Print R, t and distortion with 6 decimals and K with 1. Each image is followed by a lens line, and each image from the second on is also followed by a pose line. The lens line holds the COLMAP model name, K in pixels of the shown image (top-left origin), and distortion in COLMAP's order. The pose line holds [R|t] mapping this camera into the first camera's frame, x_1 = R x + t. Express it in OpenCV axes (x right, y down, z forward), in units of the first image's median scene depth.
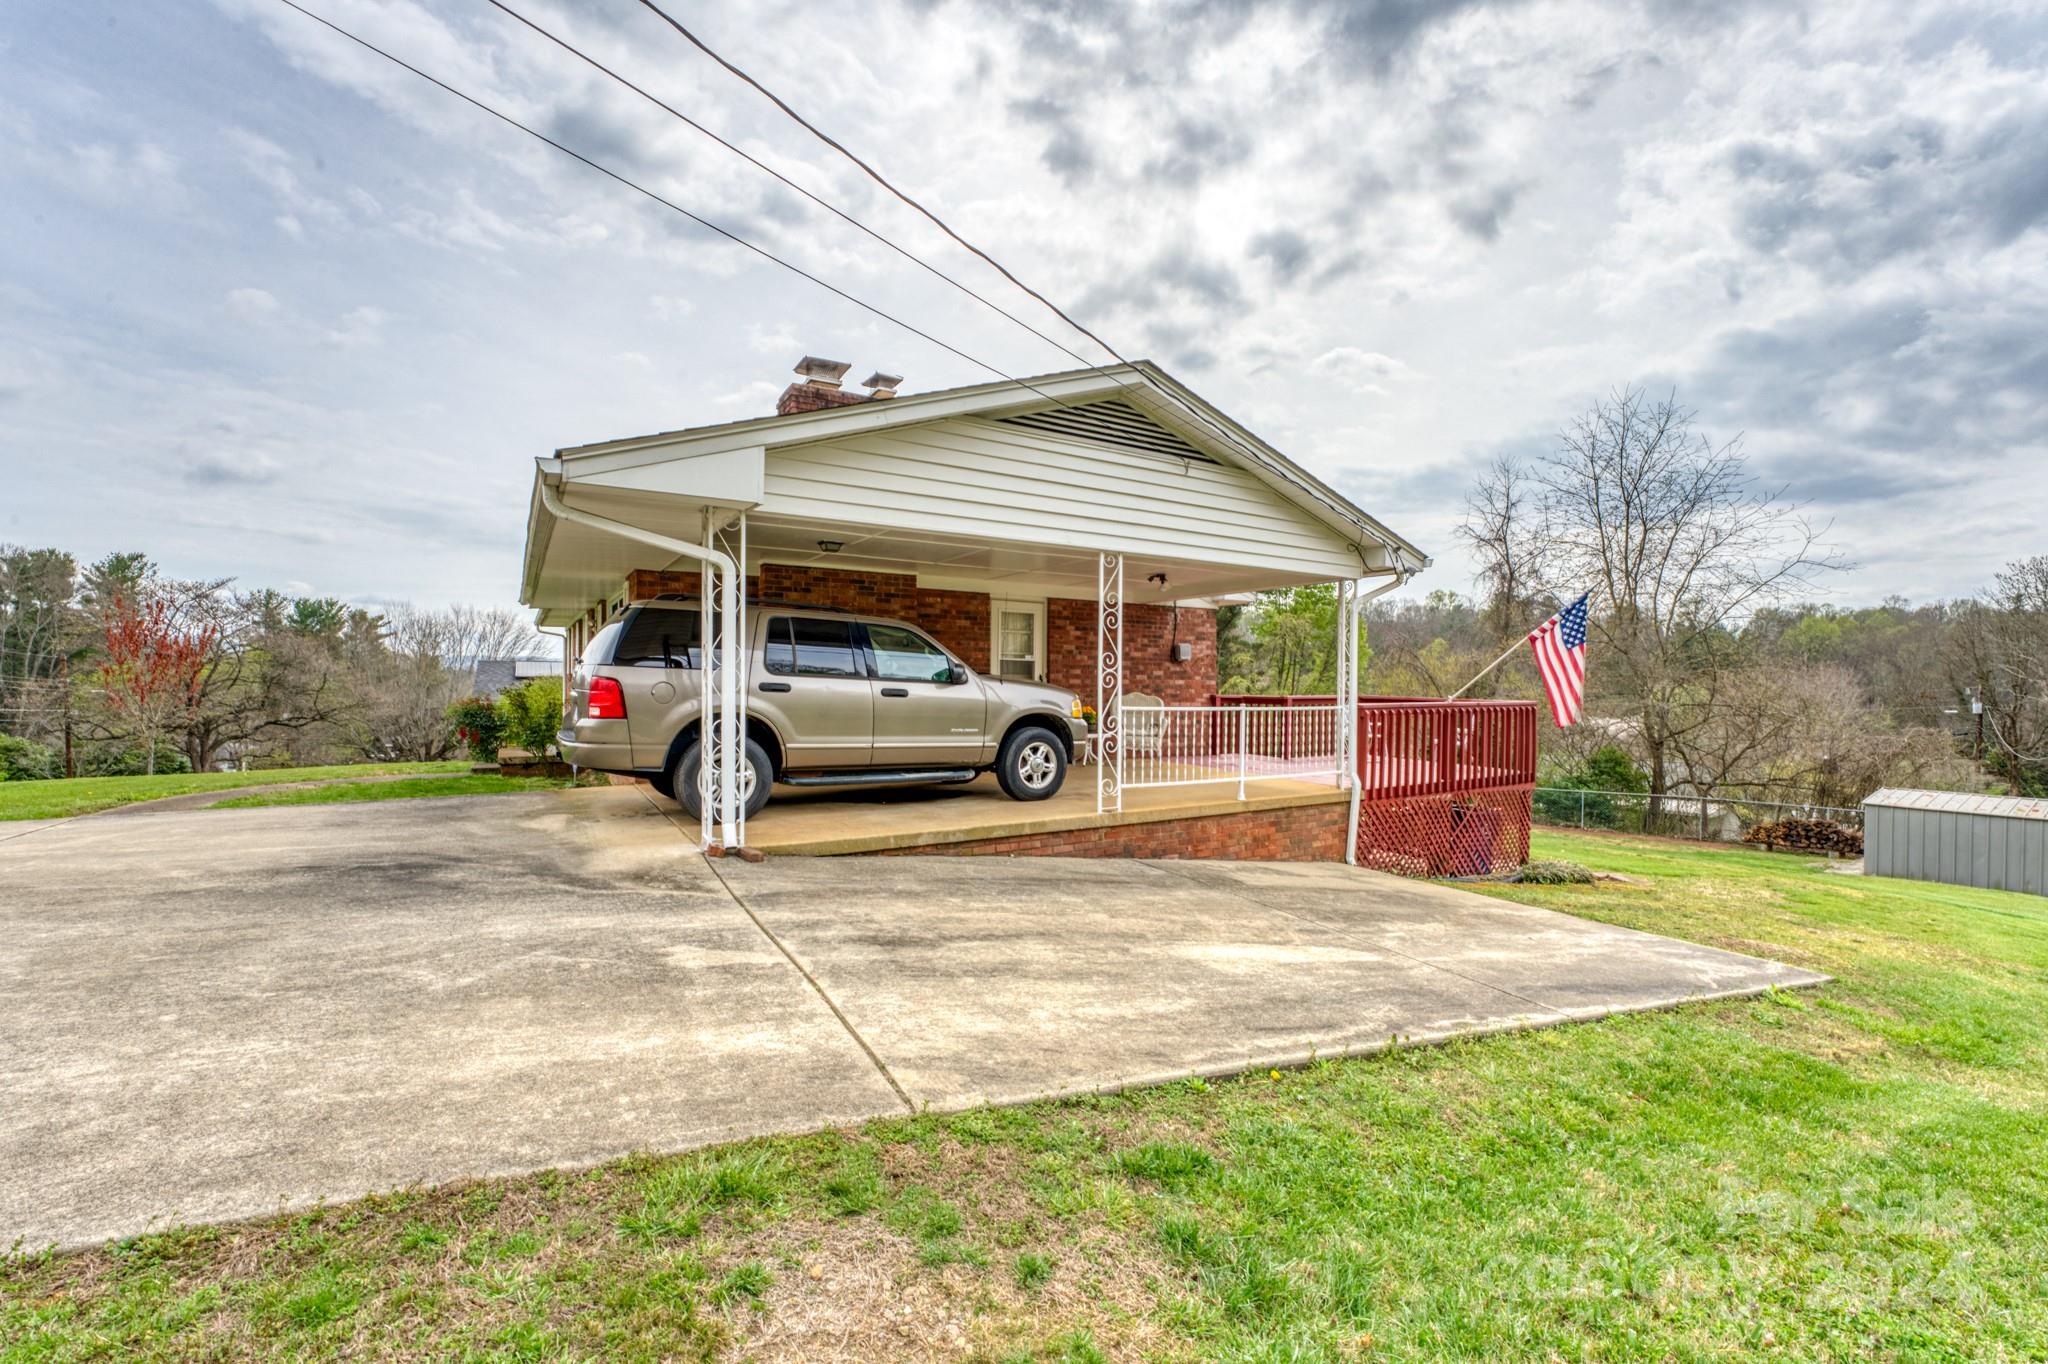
lens RADIAL K [[819.8, 0, 1030.6], [0, 819.8, 691.3], [0, 0, 1]] dist [-0.002039, -0.000140]
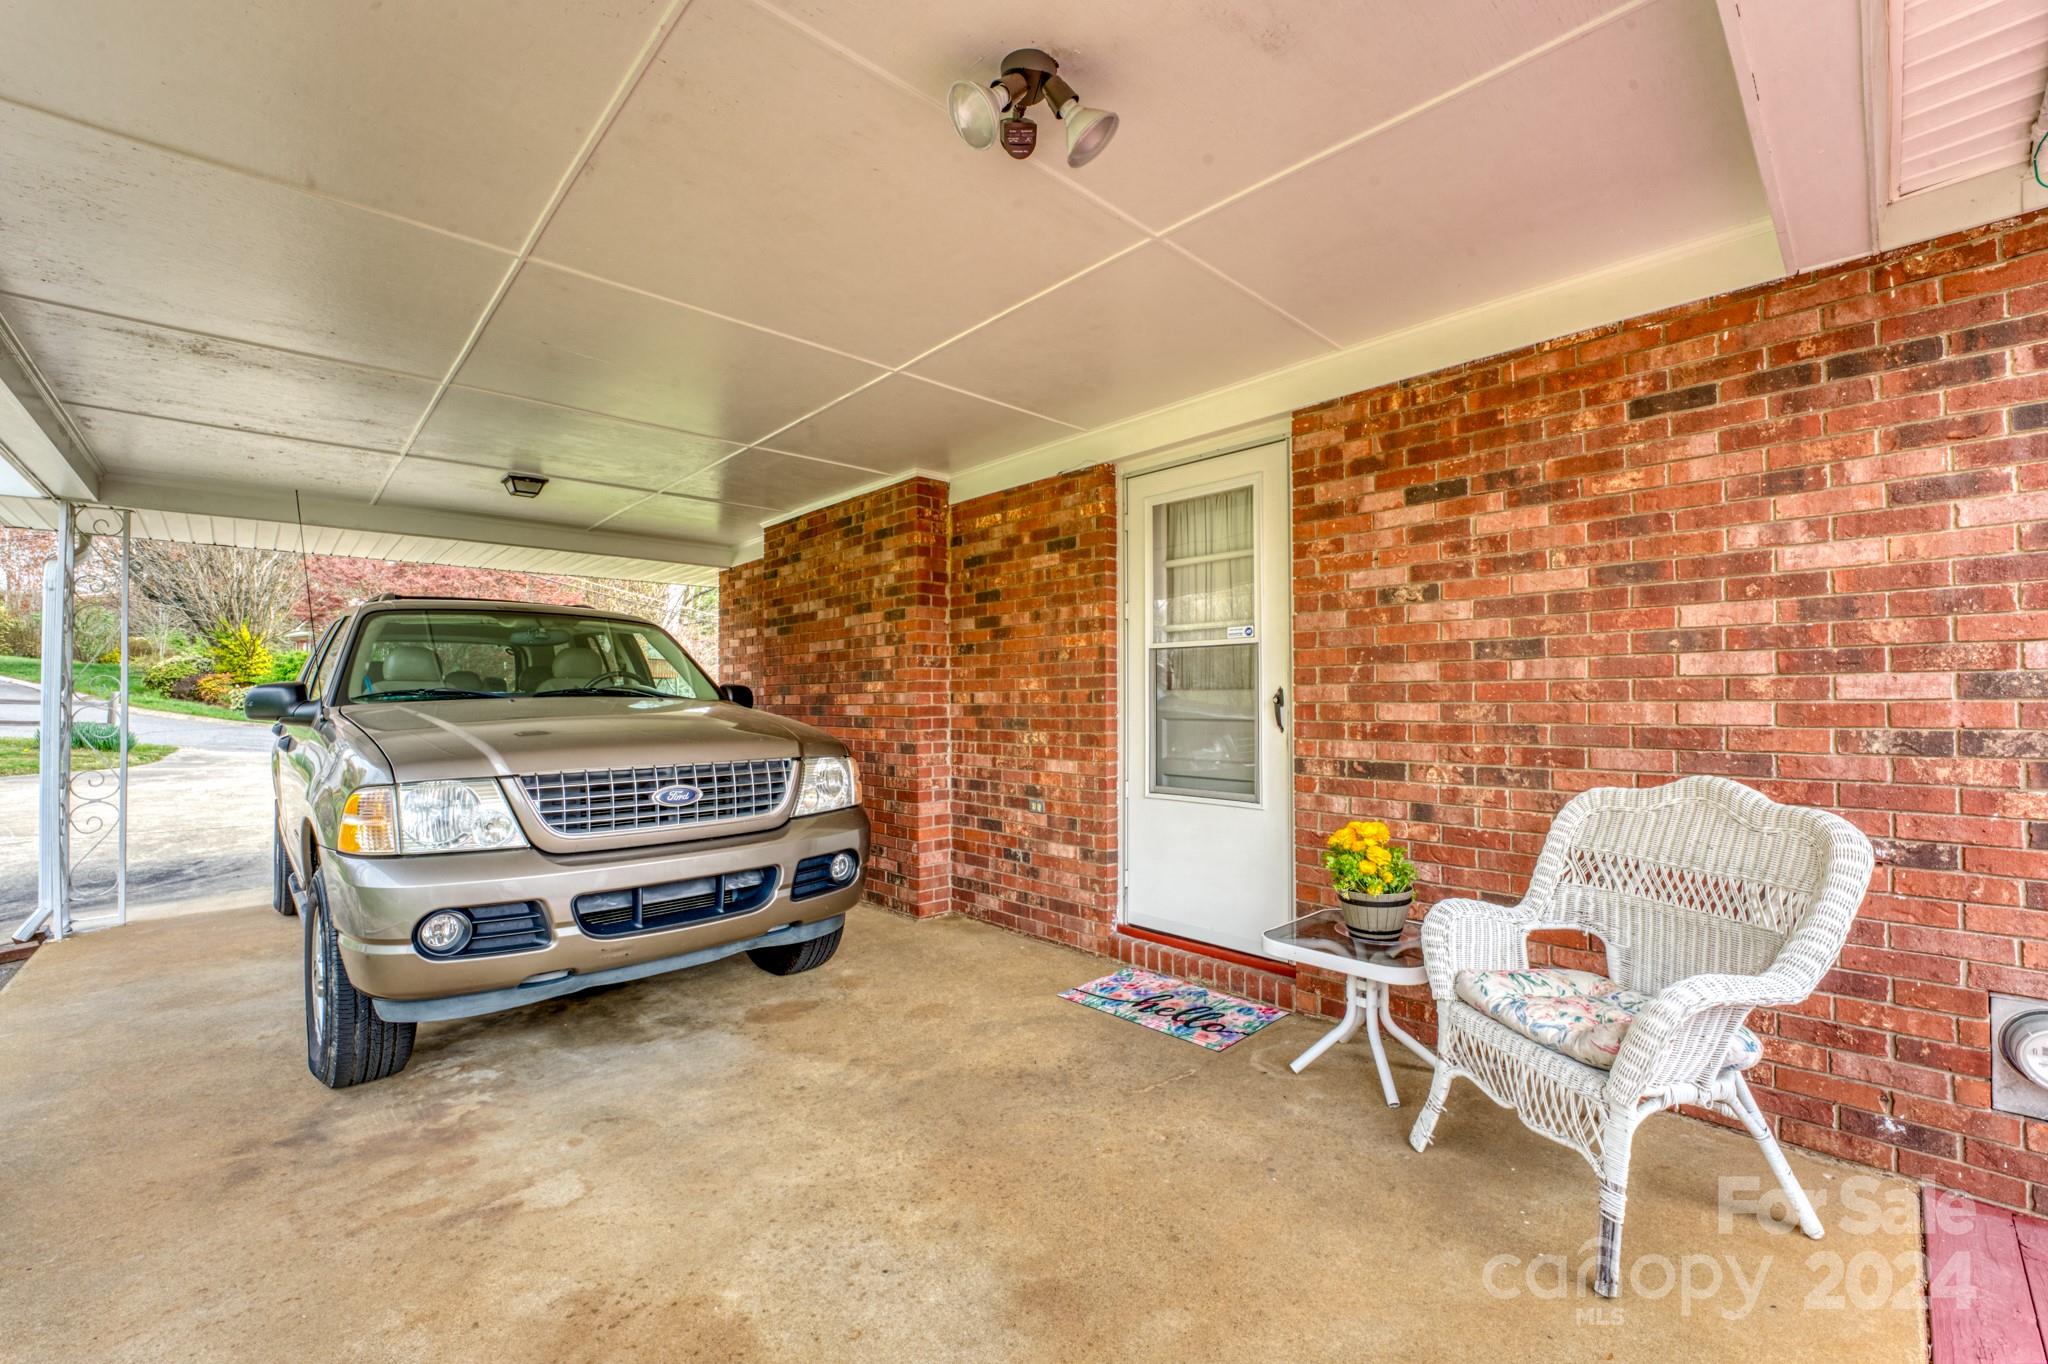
lens RADIAL K [[819.8, 0, 1023.8], [0, 819.8, 692.5], [0, 0, 1]] dist [-0.002039, -0.000140]
pose [[0.219431, -0.006256, -0.975608, 0.280171], [0.012797, 0.999912, -0.003533, -0.019348], [0.975544, -0.011710, 0.219492, 0.866134]]
